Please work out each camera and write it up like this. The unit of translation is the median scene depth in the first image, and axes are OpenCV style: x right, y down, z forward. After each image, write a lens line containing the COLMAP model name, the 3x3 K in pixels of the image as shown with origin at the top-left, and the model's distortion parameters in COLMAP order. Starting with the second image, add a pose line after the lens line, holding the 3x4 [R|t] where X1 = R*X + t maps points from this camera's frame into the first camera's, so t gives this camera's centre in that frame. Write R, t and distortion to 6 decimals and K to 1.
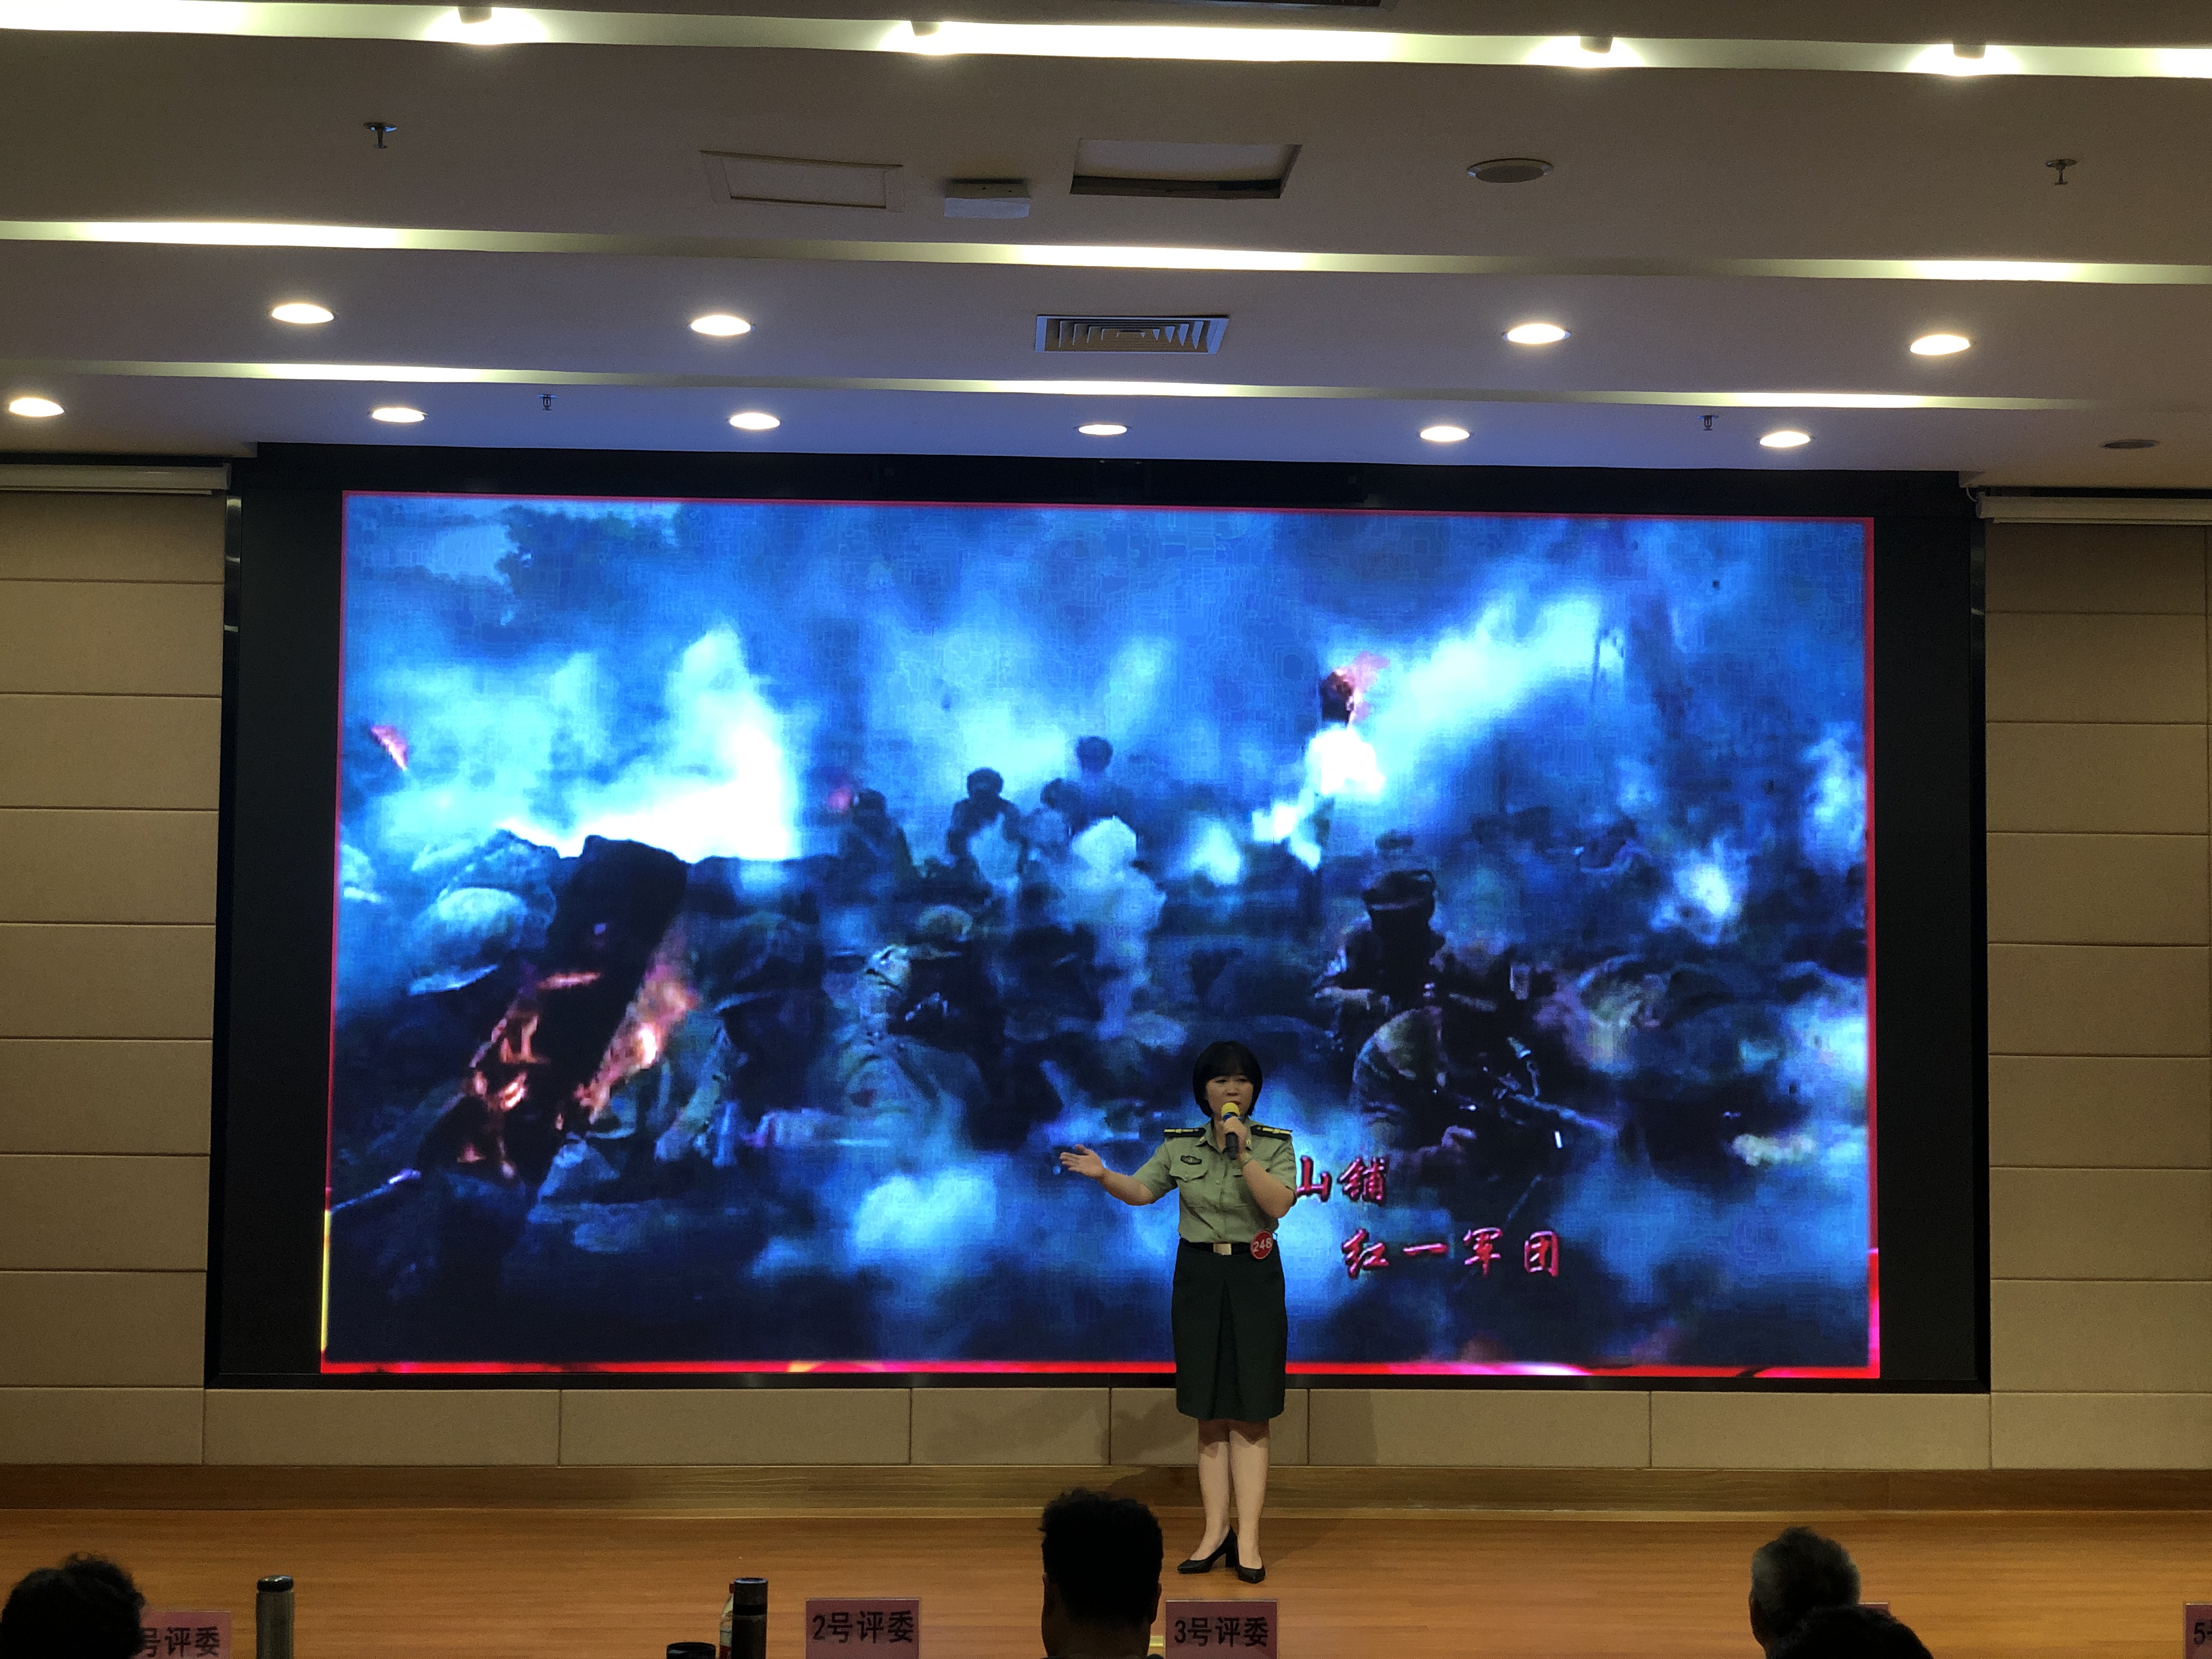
lens RADIAL K [[3281.6, 0, 1106.0], [0, 3281.6, 829.5], [0, 0, 1]] dist [0.199285, -0.910041]
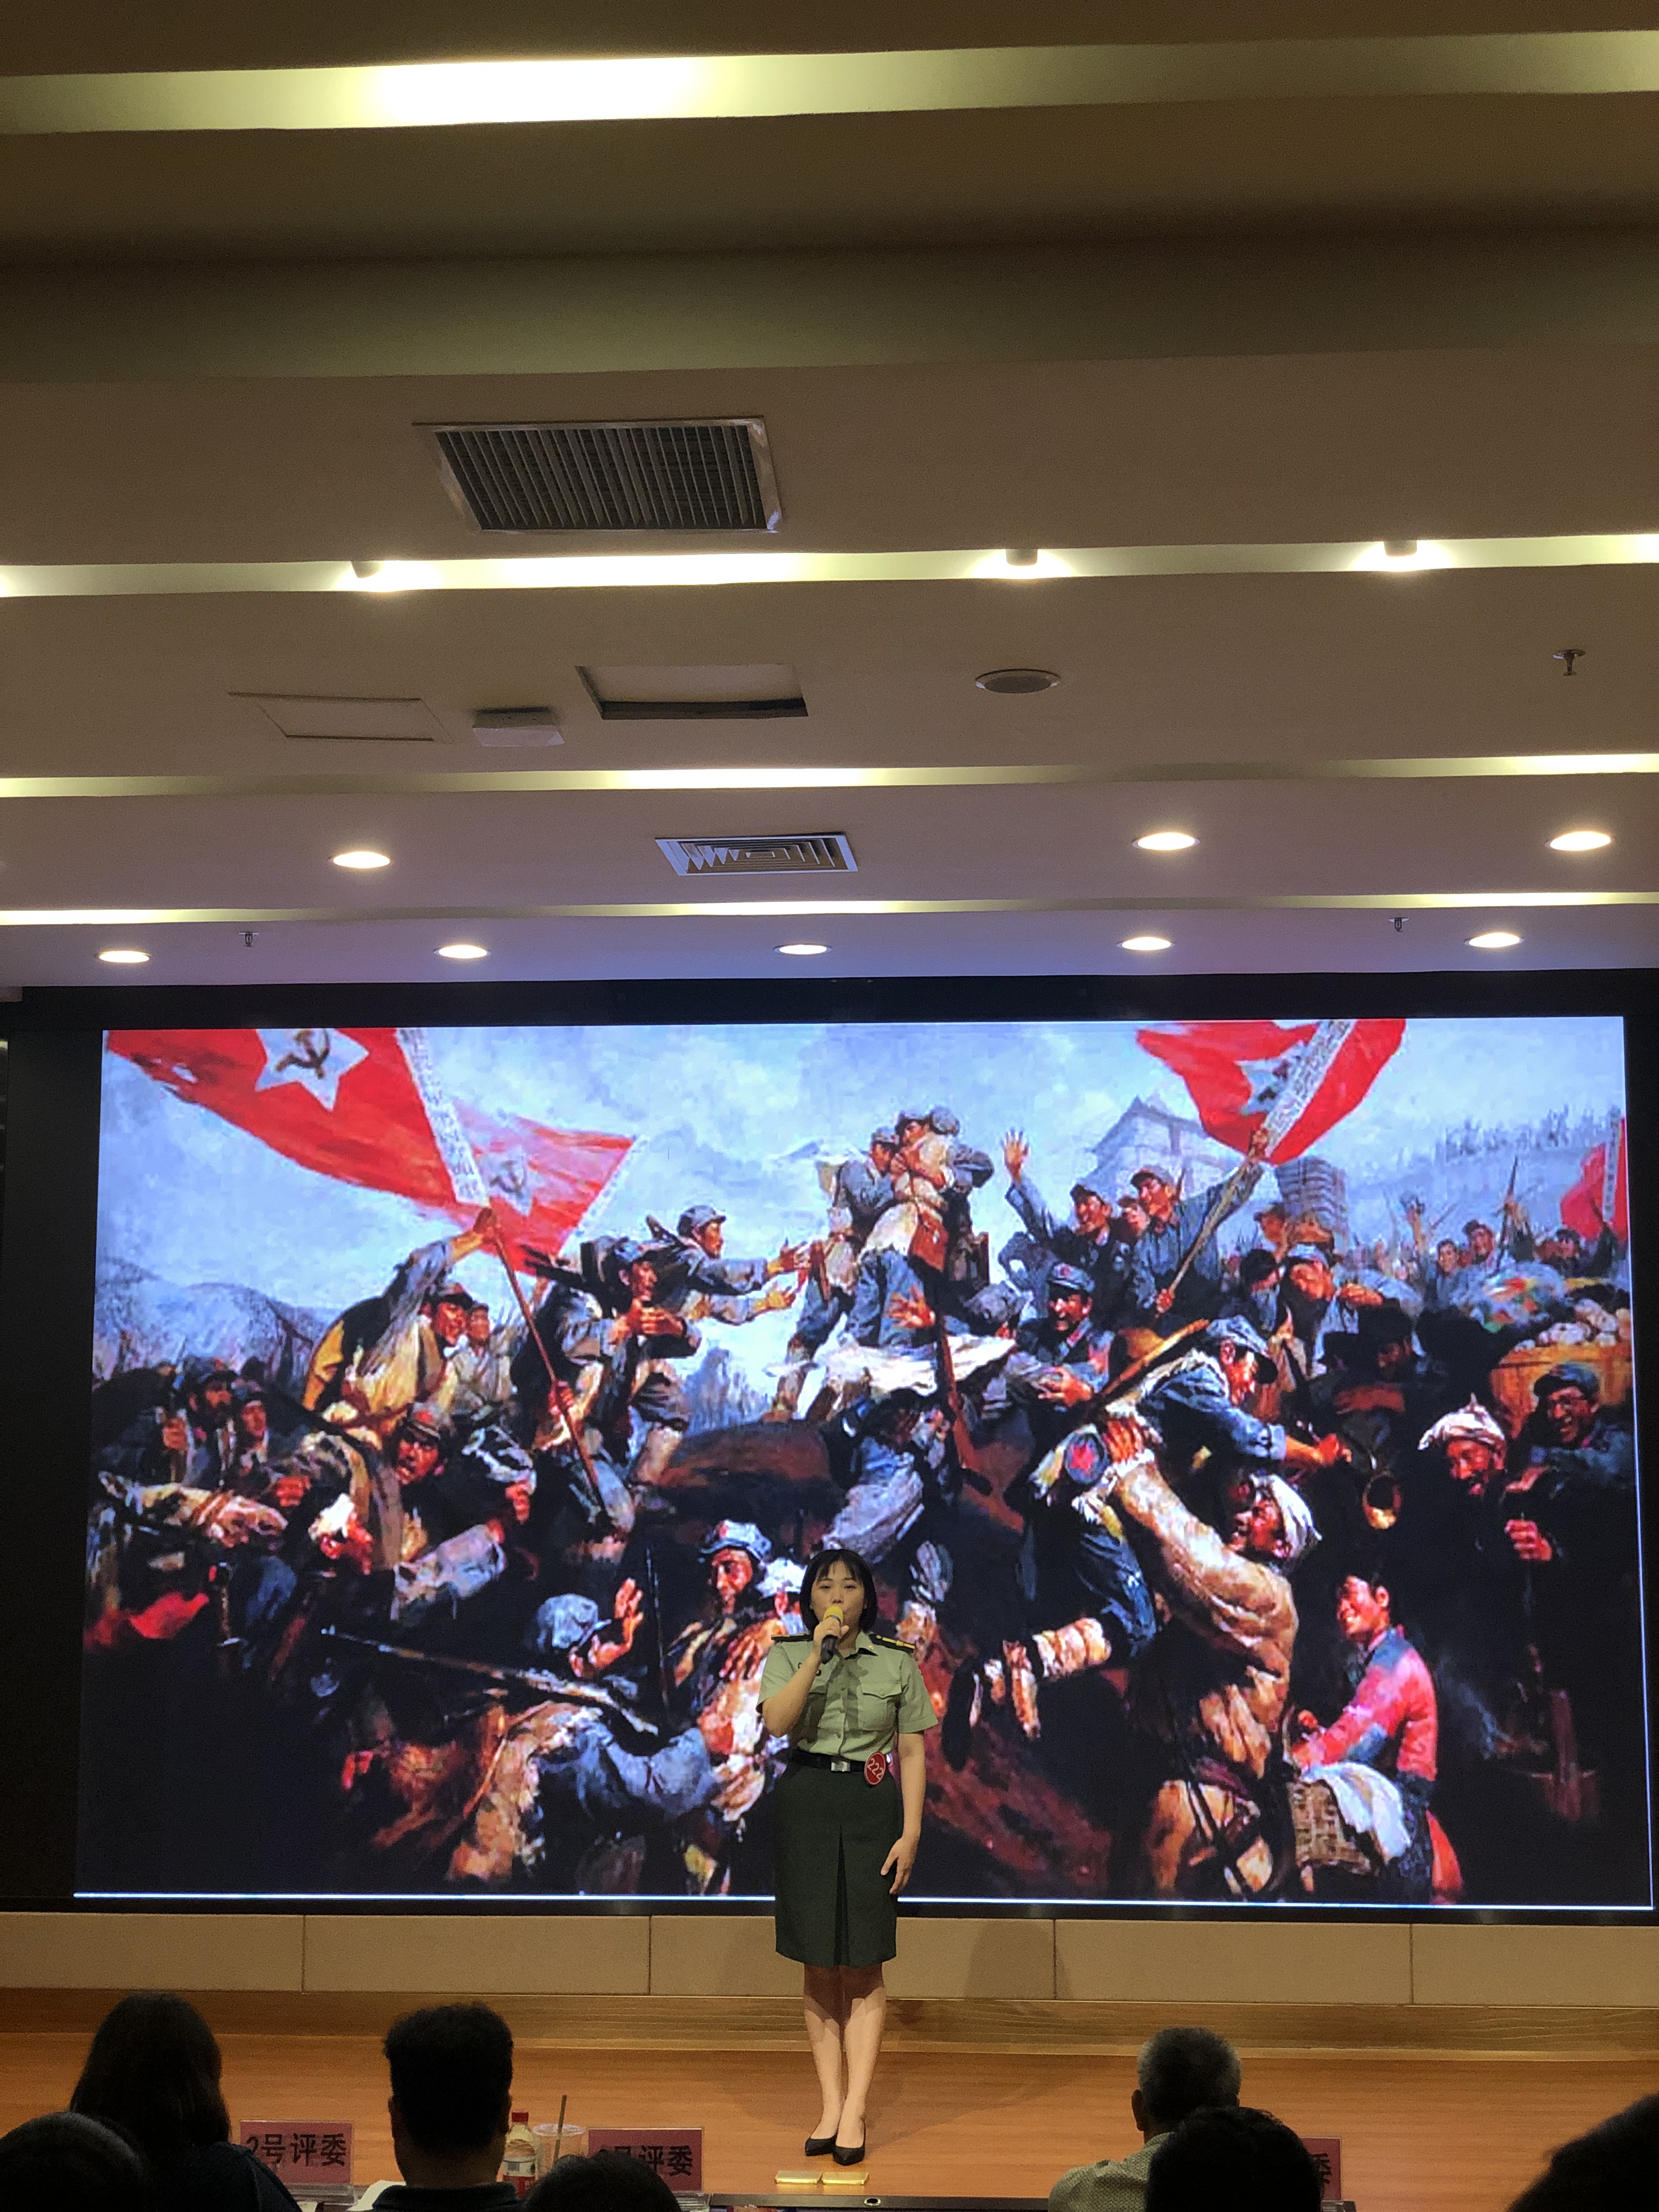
lens RADIAL K [[3320.2, 0, 829.5], [0, 3320.2, 1106.0], [0, 0, 1]] dist [0.002979, -0.077557]
pose [[0.992447, -0.022865, -0.120521, 0.181497], [0.013739, 0.997012, -0.076020, 0.004735], [0.121899, 0.073790, 0.989796, 0.005904]]
